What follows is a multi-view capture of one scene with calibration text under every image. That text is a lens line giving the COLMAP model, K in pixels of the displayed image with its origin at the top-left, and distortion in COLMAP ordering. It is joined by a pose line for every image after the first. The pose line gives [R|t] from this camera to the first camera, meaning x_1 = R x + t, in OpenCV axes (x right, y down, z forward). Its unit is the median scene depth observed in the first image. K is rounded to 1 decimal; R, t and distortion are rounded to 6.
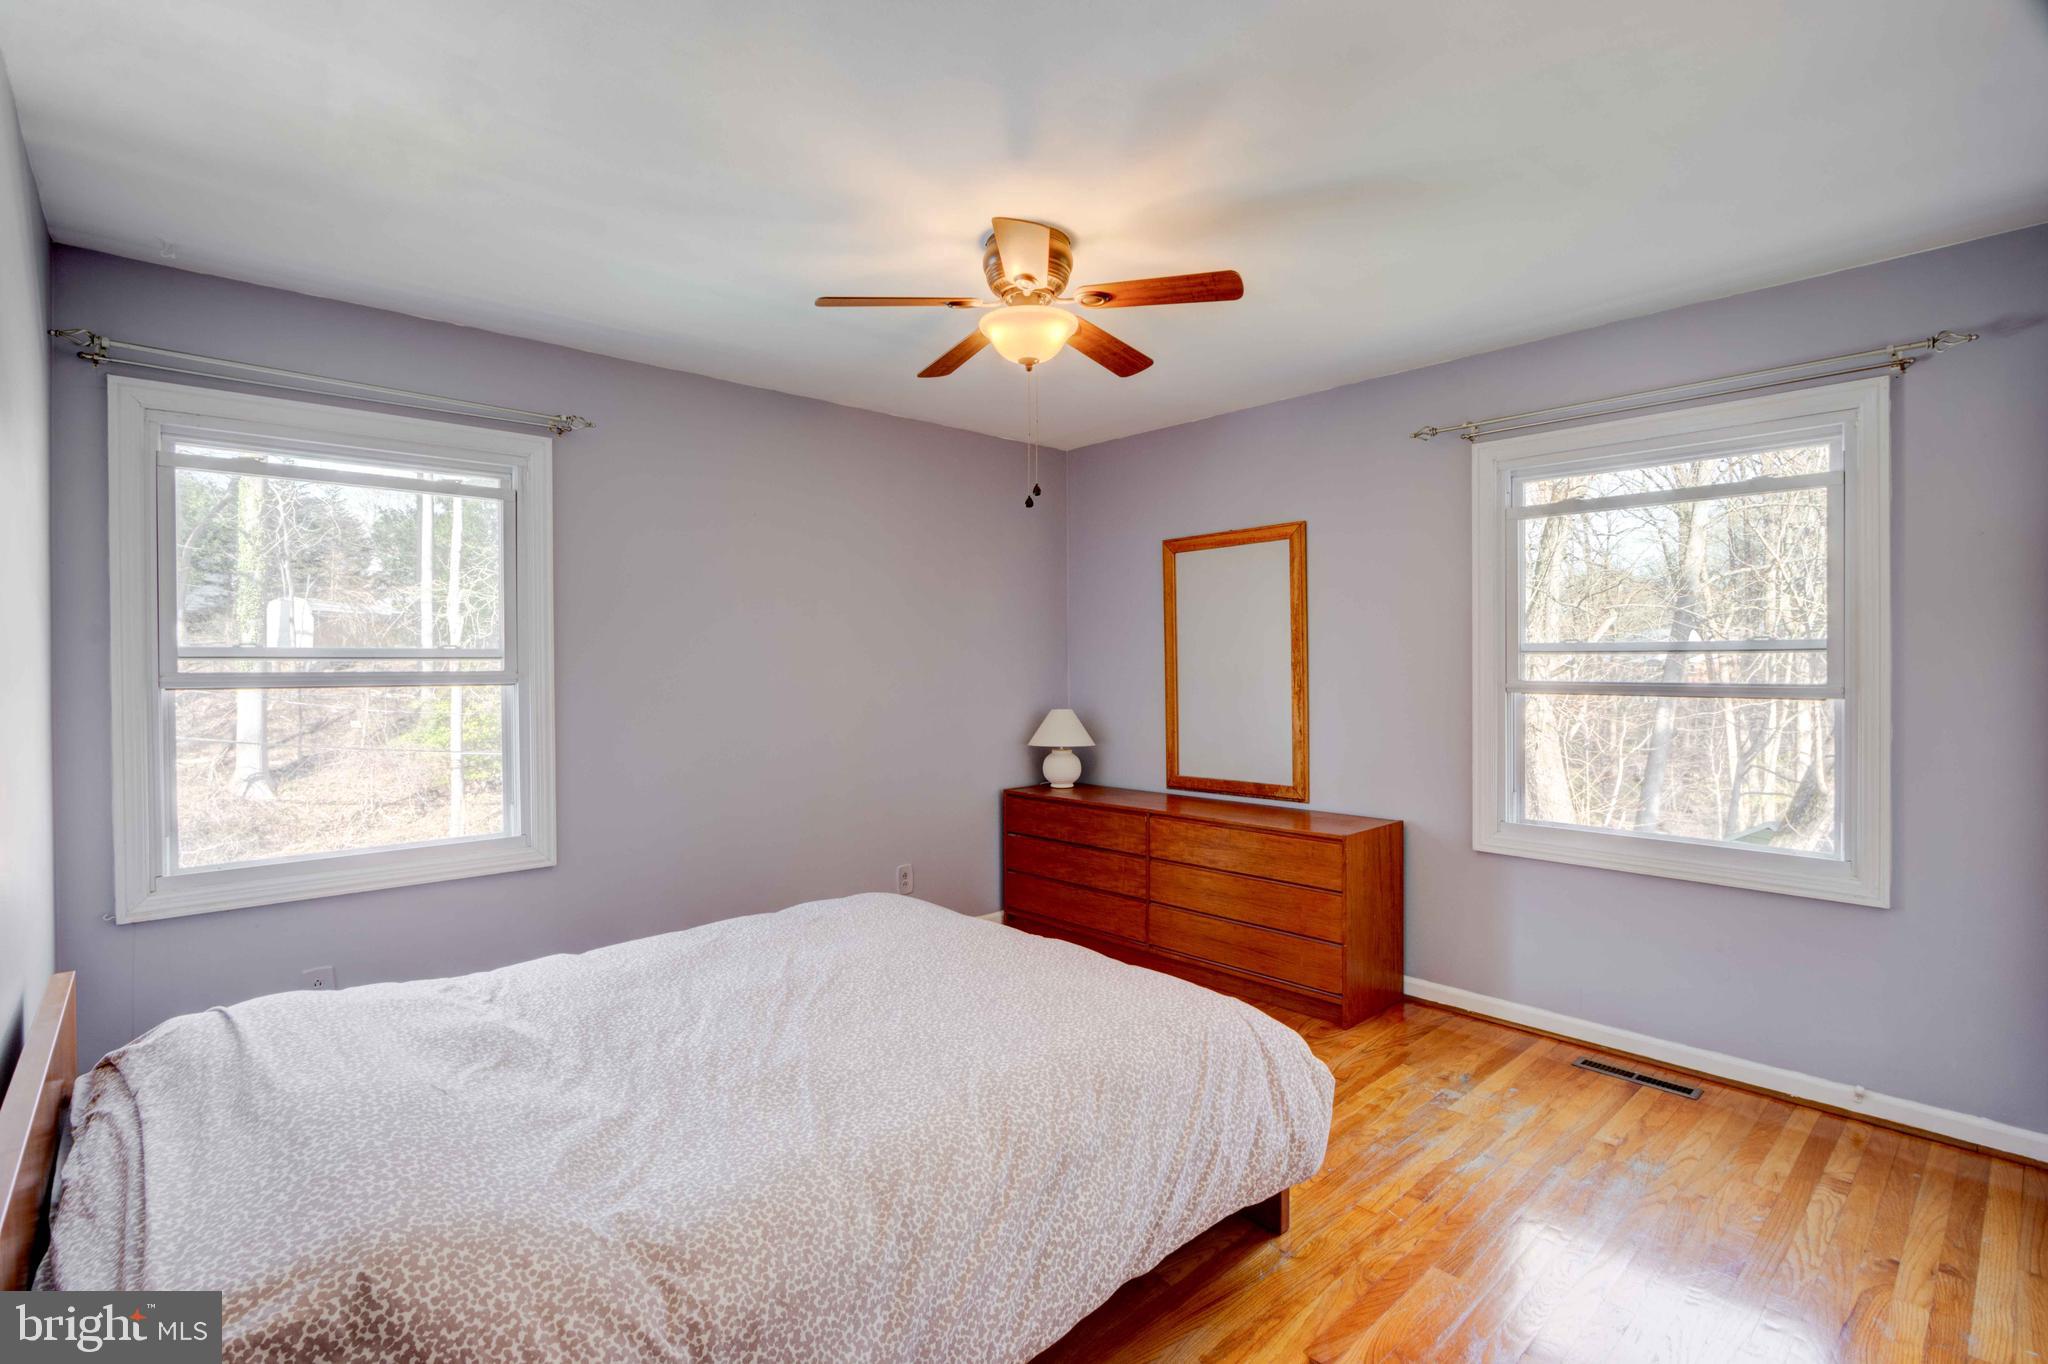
lens RADIAL K [[945.0, 0, 1018.5], [0, 945.0, 677.5], [0, 0, 1]] dist [-0.000889, 0.000406]
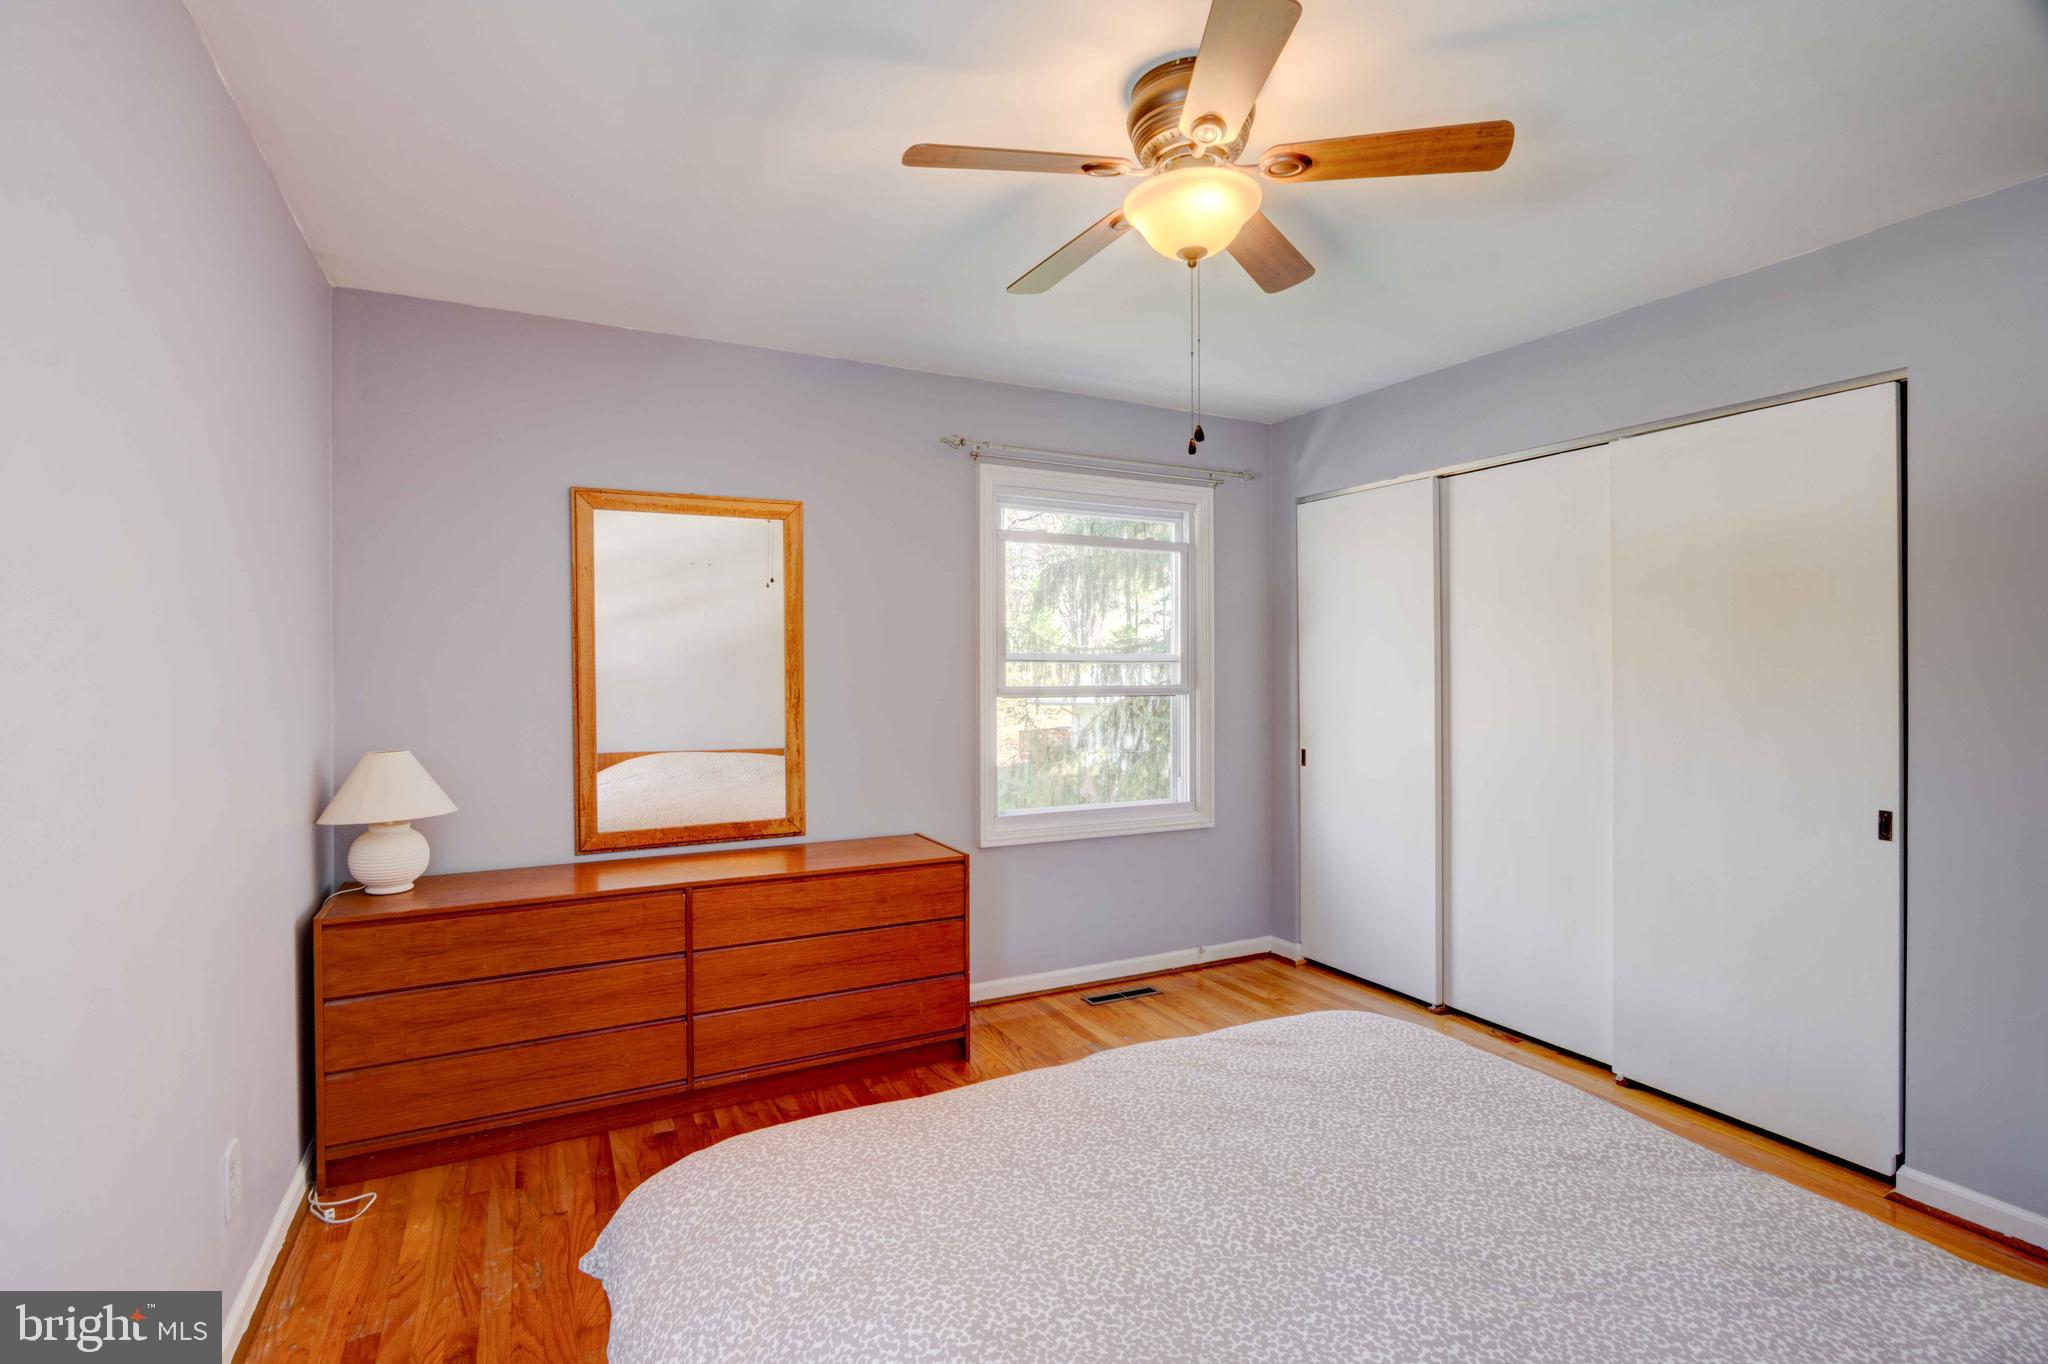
lens RADIAL K [[945.0, 0, 1014.9], [0, 945.0, 674.3], [0, 0, 1]] dist [-0.000889, 0.000406]
pose [[0.278169, -0.000098, 0.960532, -0.529778], [0.013659, 0.999899, -0.003854, -0.006184], [-0.960435, 0.014191, 0.278143, 0.674692]]
